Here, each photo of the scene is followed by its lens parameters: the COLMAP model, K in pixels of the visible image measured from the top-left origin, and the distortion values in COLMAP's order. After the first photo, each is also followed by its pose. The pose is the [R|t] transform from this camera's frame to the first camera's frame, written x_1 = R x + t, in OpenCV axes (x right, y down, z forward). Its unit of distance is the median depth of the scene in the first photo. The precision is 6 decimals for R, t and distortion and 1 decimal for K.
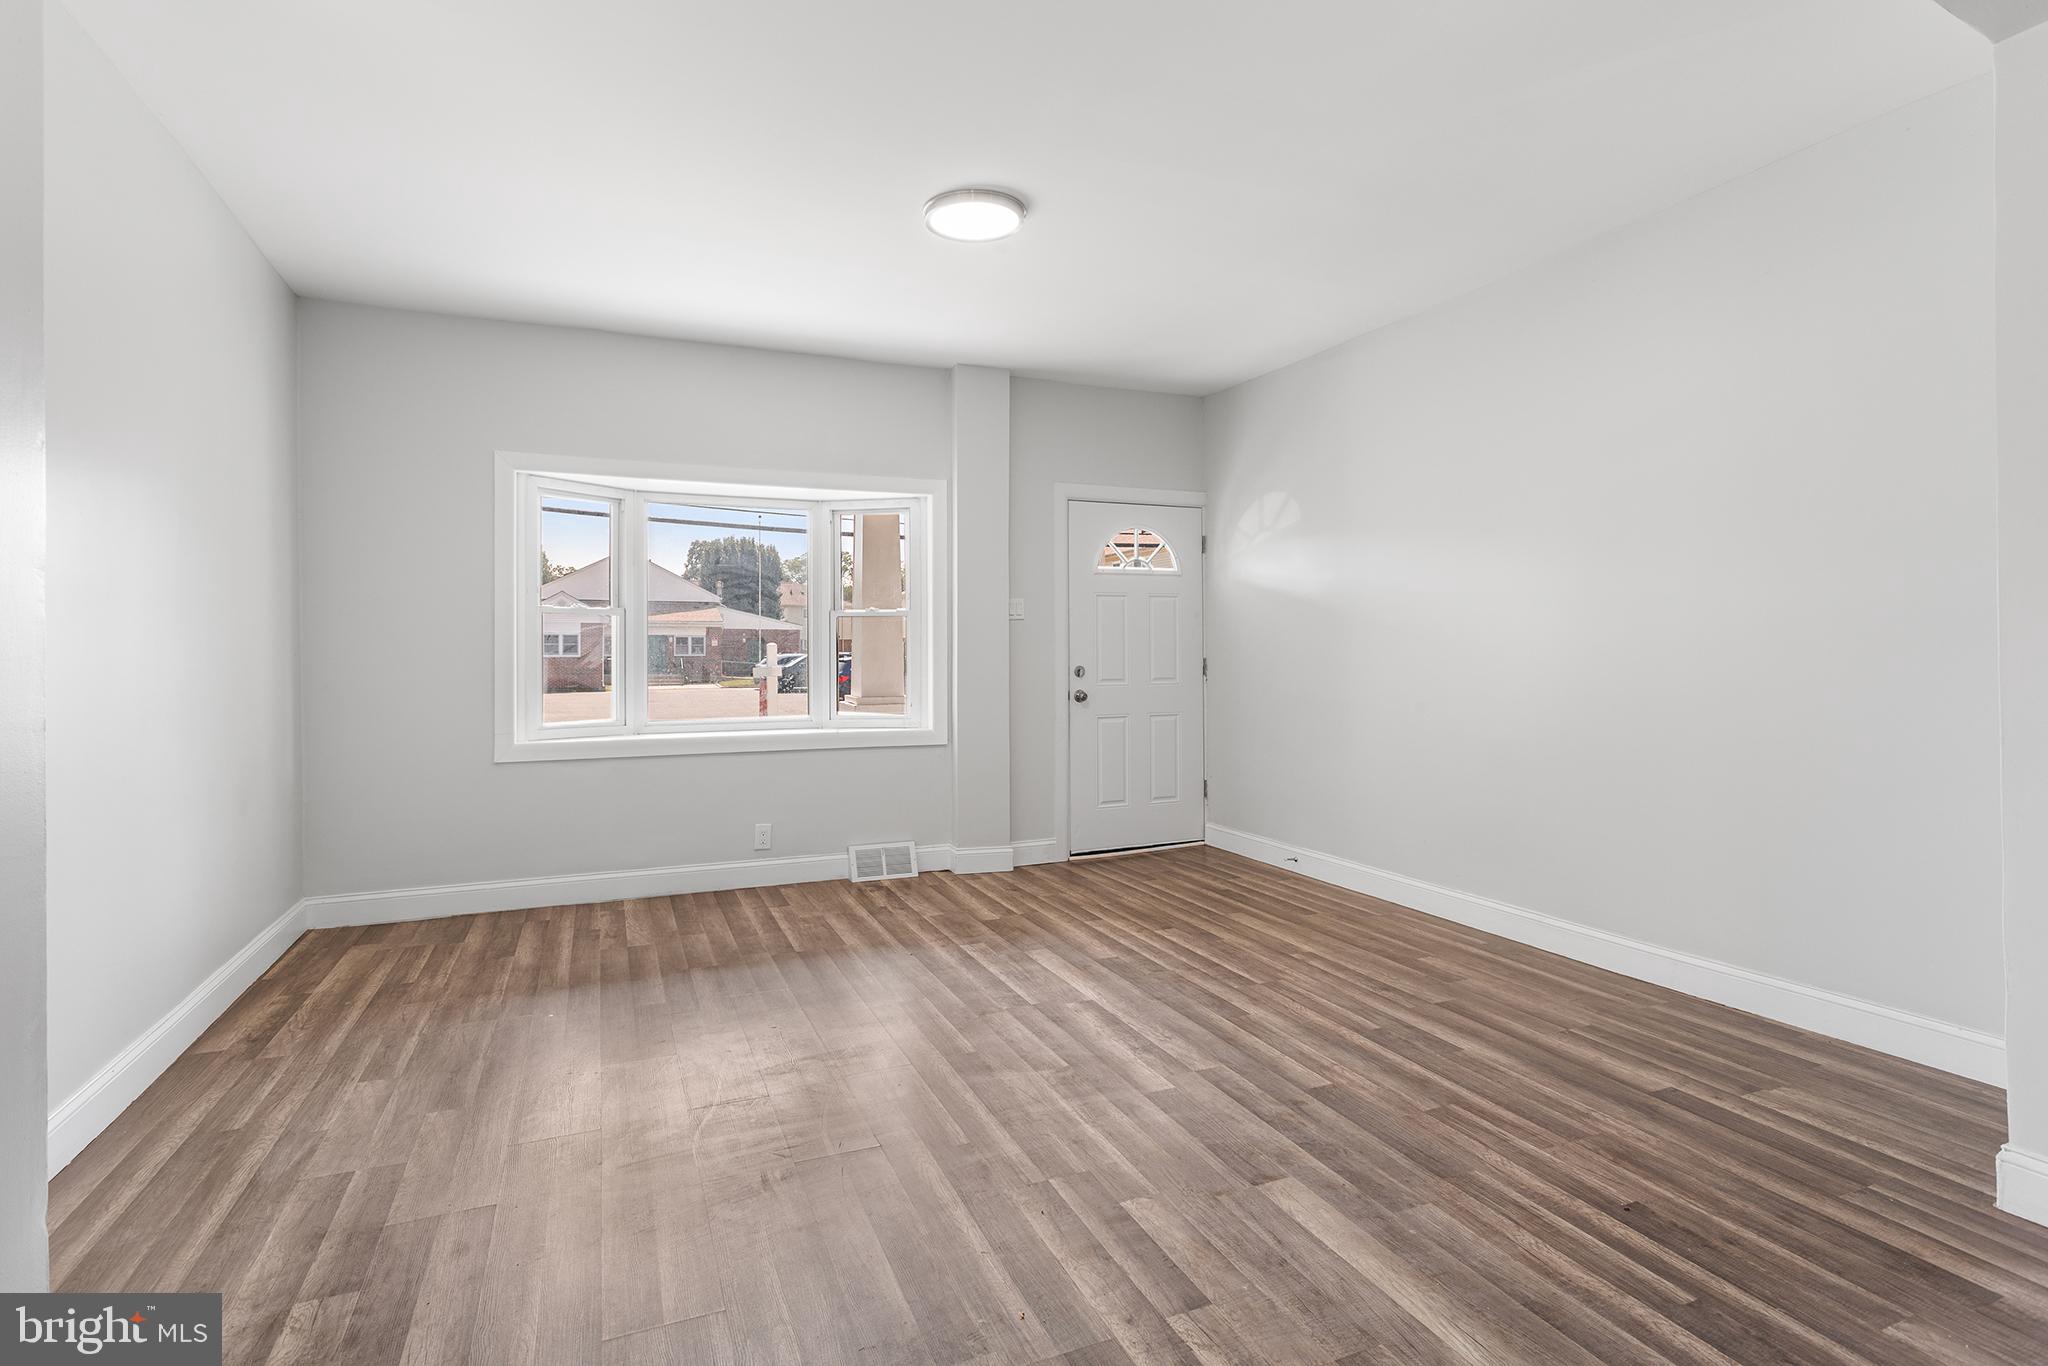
lens RADIAL K [[982.9, 0, 1026.6], [0, 982.9, 660.2], [0, 0, 1]] dist [0.002284, 0.000317]
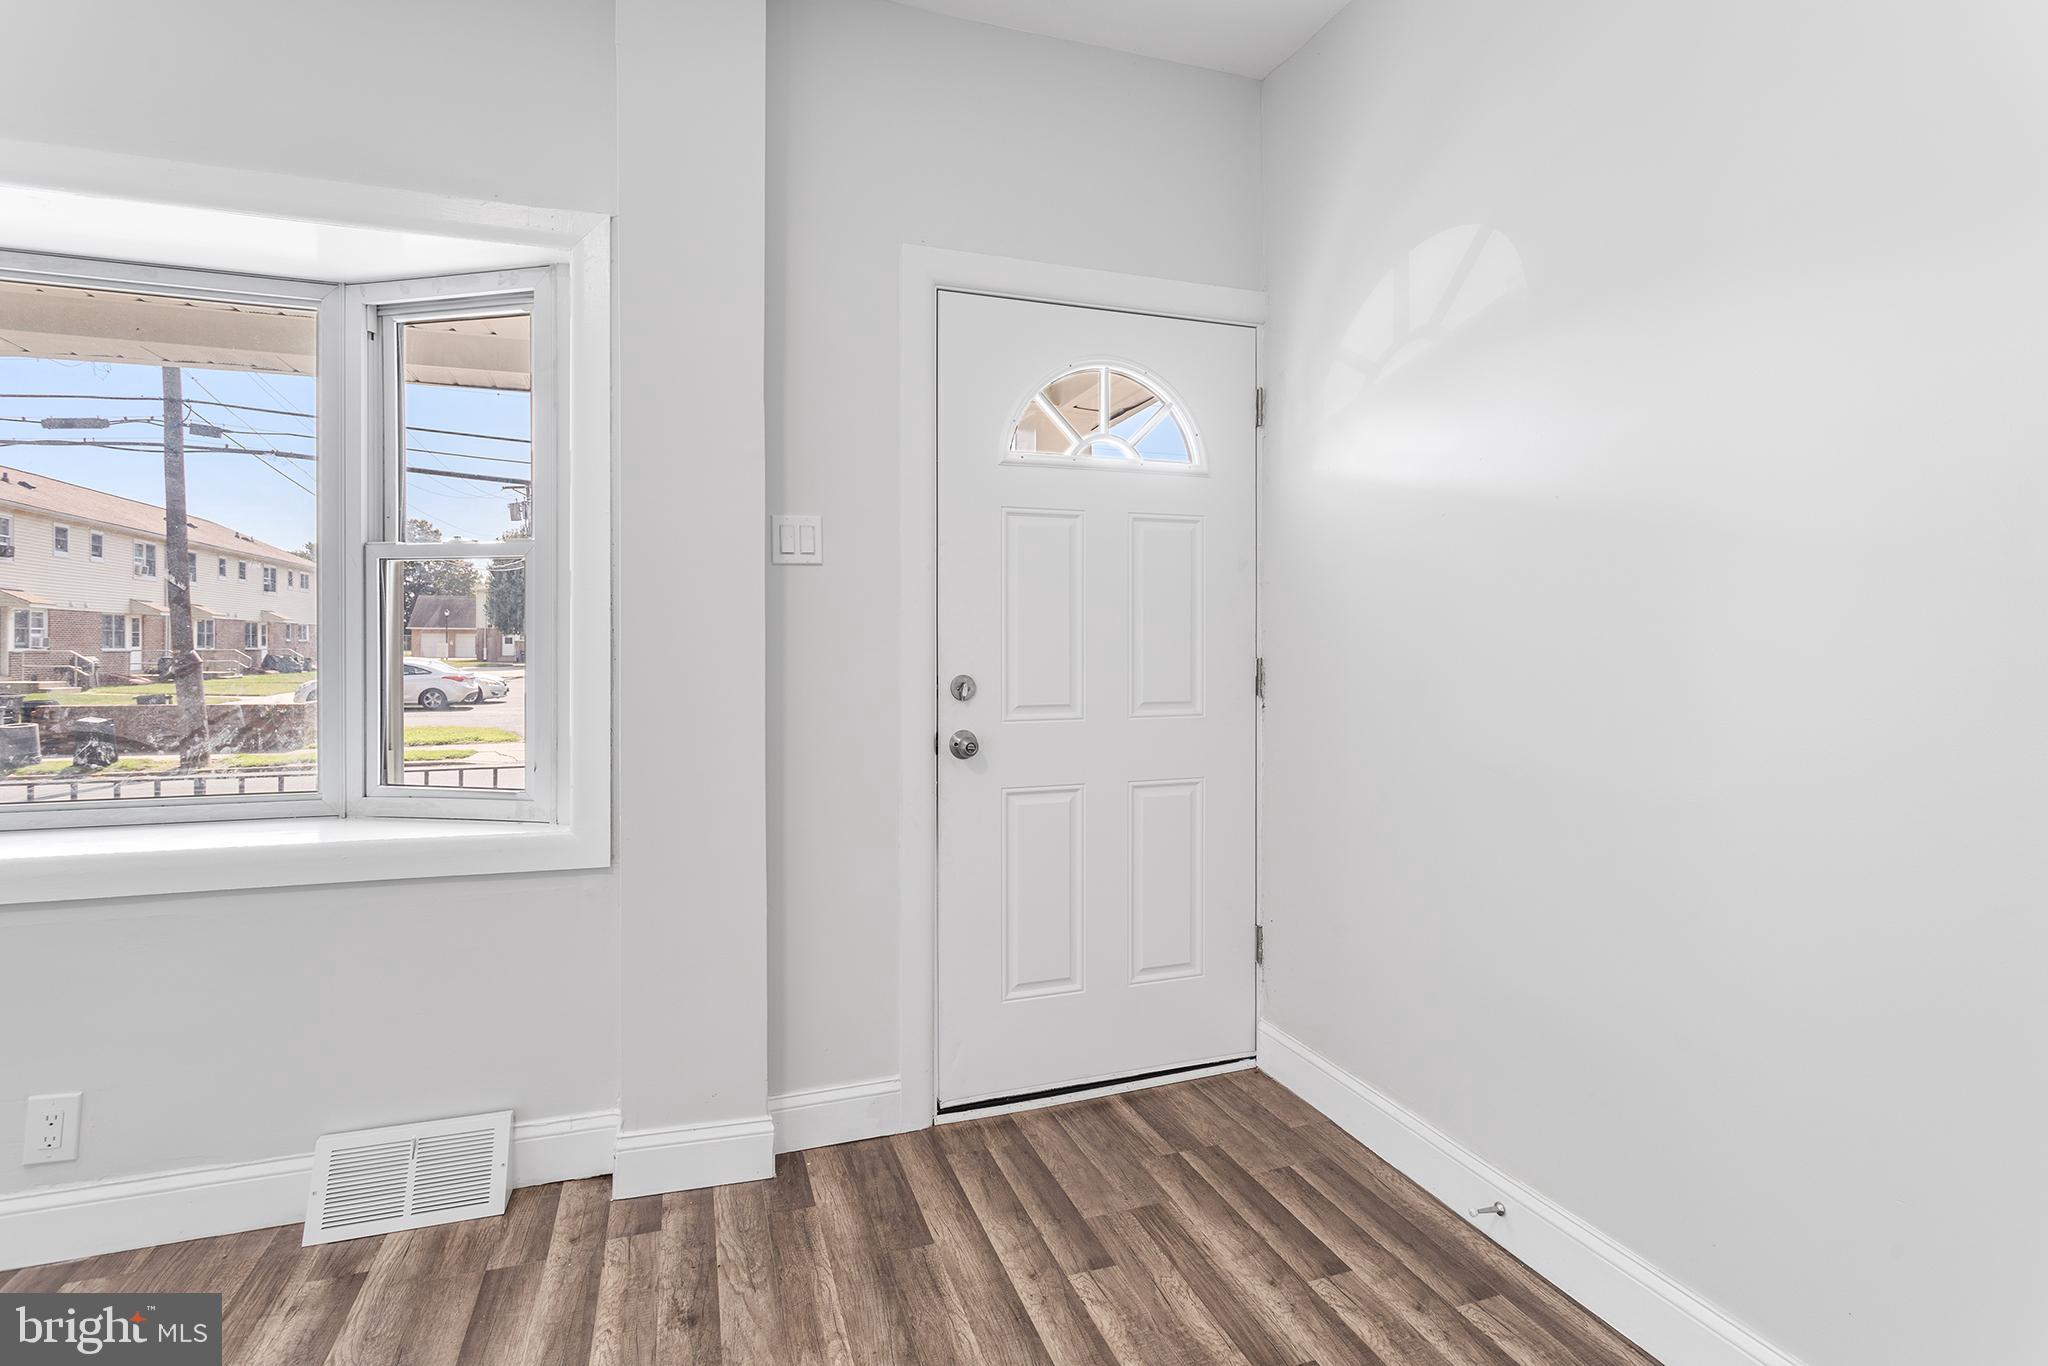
lens RADIAL K [[994.2, 0, 1015.0], [0, 994.2, 659.9], [0, 0, 1]] dist [0.038875, -0.000015]
pose [[0.996393, 0.007707, -0.084504, 0.207935], [-0.007336, 0.999962, 0.004699, -0.005790], [0.084537, -0.004062, 0.996412, 1.025808]]
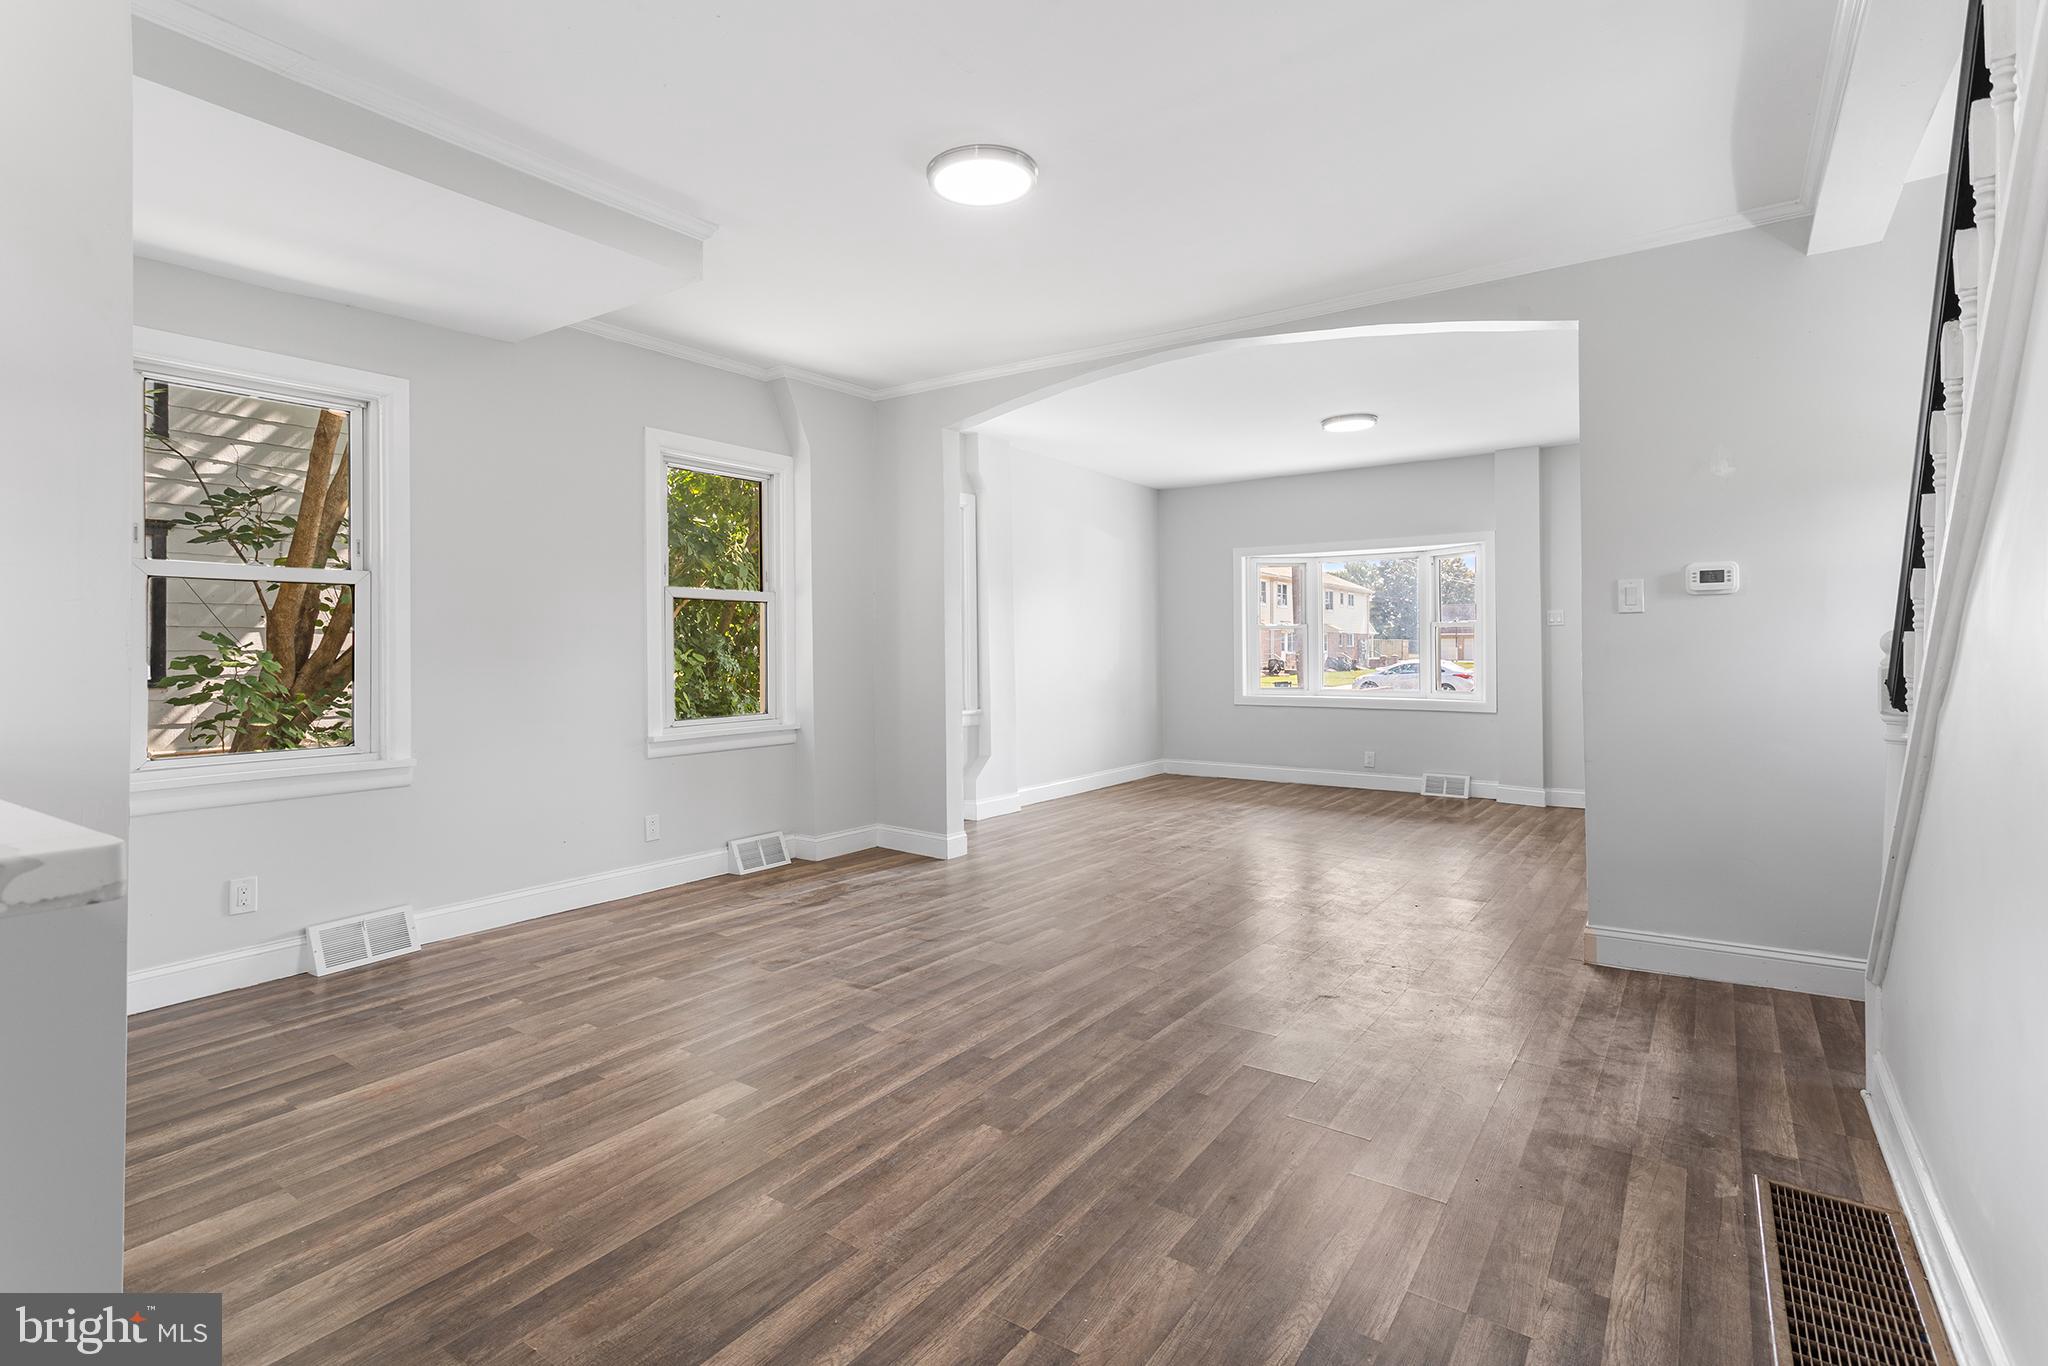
lens RADIAL K [[982.9, 0, 1026.6], [0, 982.9, 660.2], [0, 0, 1]] dist [0.002284, 0.000317]
pose [[0.531501, 0.007044, -0.847029, 1.325363], [-0.002621, 0.999974, 0.006671, 0.003552], [0.847054, -0.001325, 0.531505, -0.597268]]
